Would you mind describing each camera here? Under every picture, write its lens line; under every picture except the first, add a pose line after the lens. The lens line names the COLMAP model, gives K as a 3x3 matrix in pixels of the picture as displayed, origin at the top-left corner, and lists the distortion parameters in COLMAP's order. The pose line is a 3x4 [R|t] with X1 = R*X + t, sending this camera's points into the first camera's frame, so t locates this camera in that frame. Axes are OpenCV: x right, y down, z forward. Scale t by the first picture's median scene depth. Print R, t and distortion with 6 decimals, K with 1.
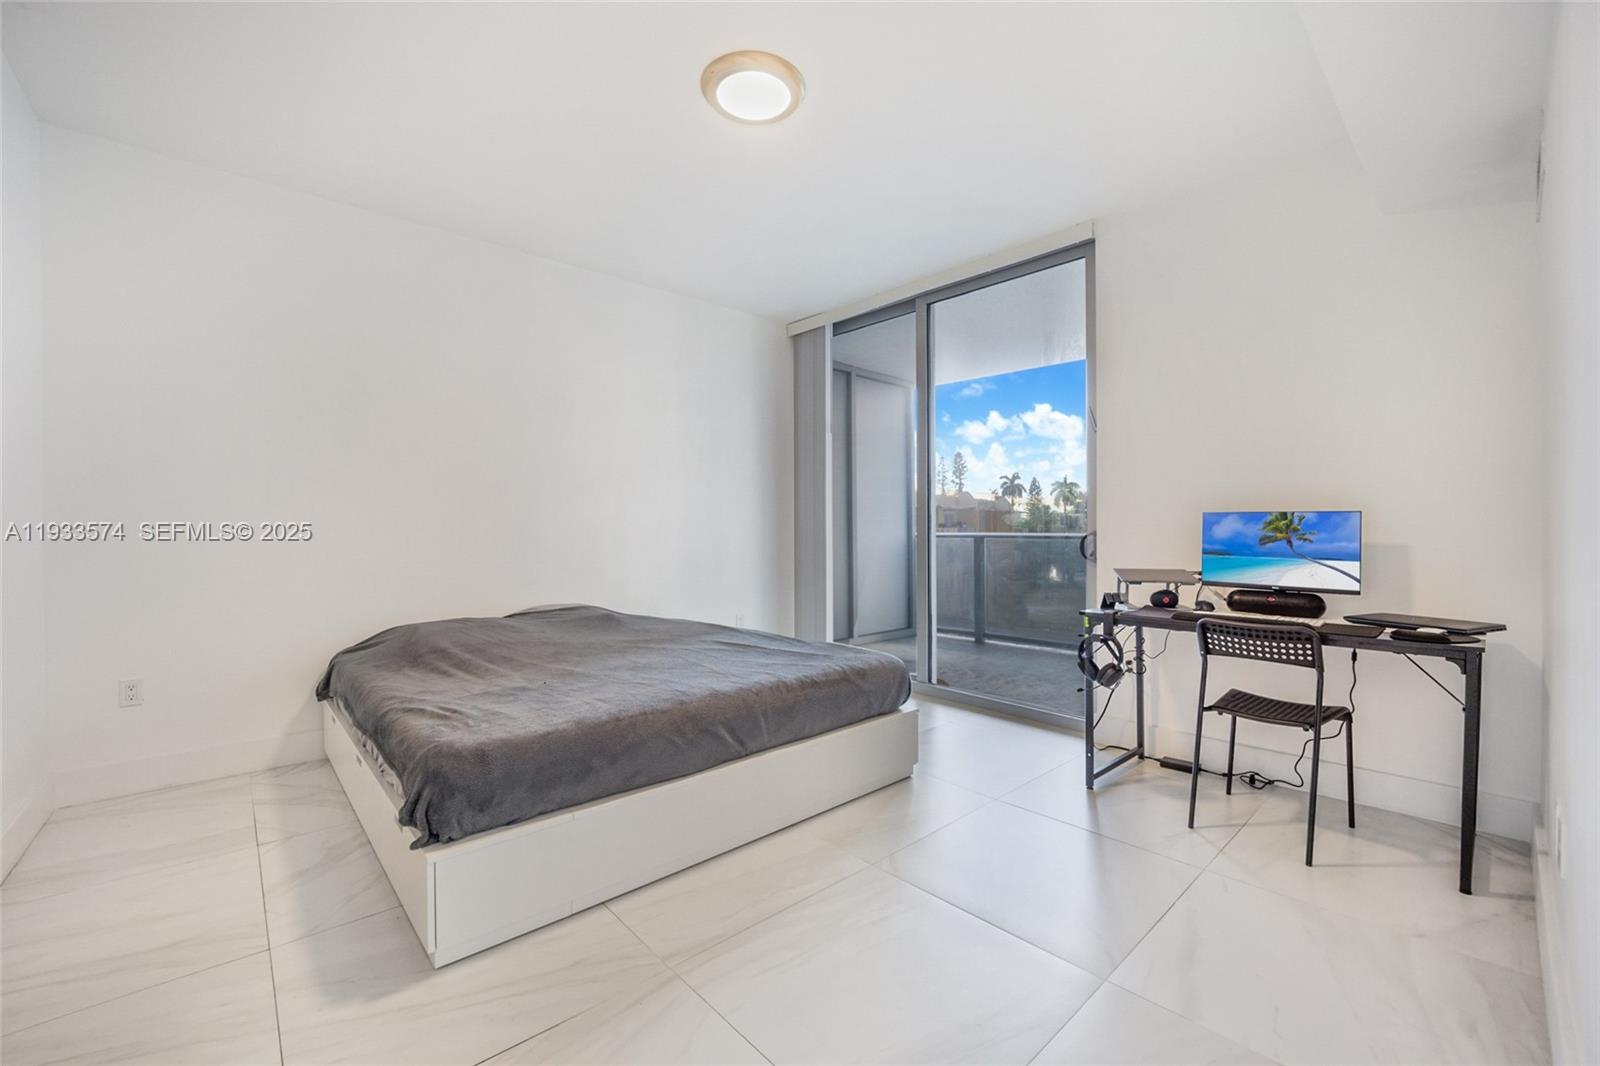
lens RADIAL K [[642.9, 0, 799.6], [0, 642.9, 539.3], [0, 0, 1]] dist [0.000168, 0.000013]
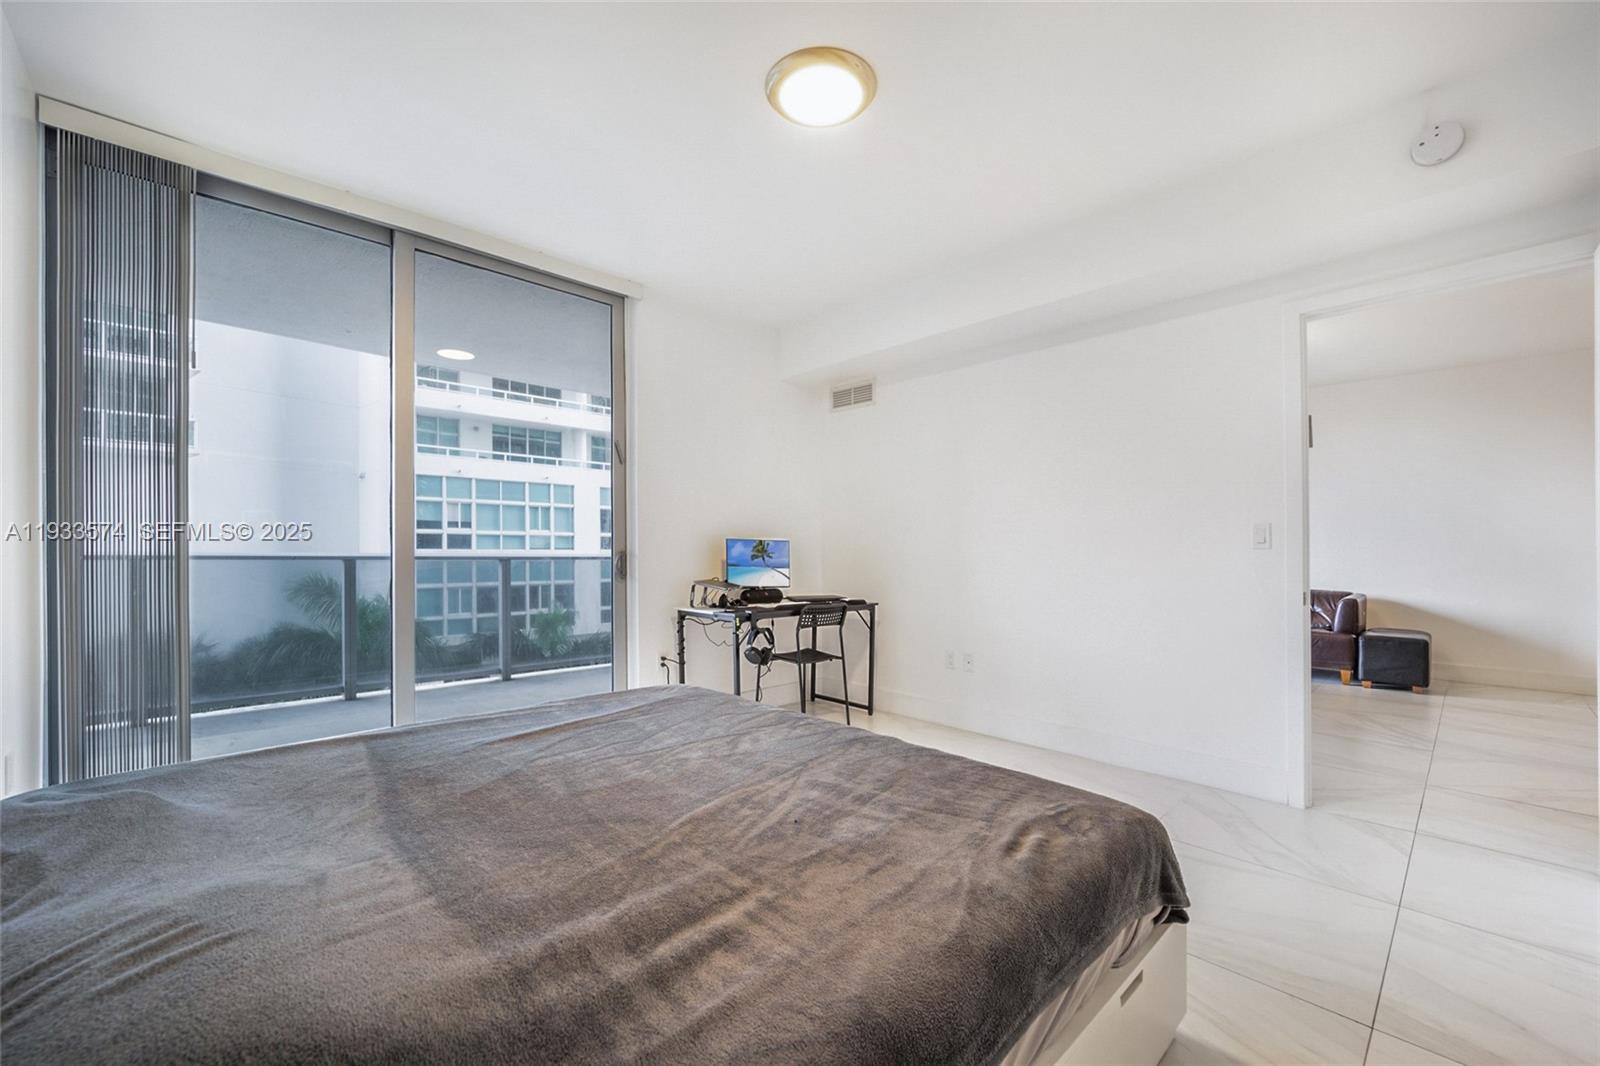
lens RADIAL K [[642.9, 0, 799.1], [0, 642.9, 544.4], [0, 0, 1]] dist [0.000168, 0.000013]
pose [[-0.018817, 0.008303, 0.999788, -0.883997], [0.005147, 0.999953, -0.008208, -0.017373], [-0.999810, 0.004991, -0.018859, 0.929577]]
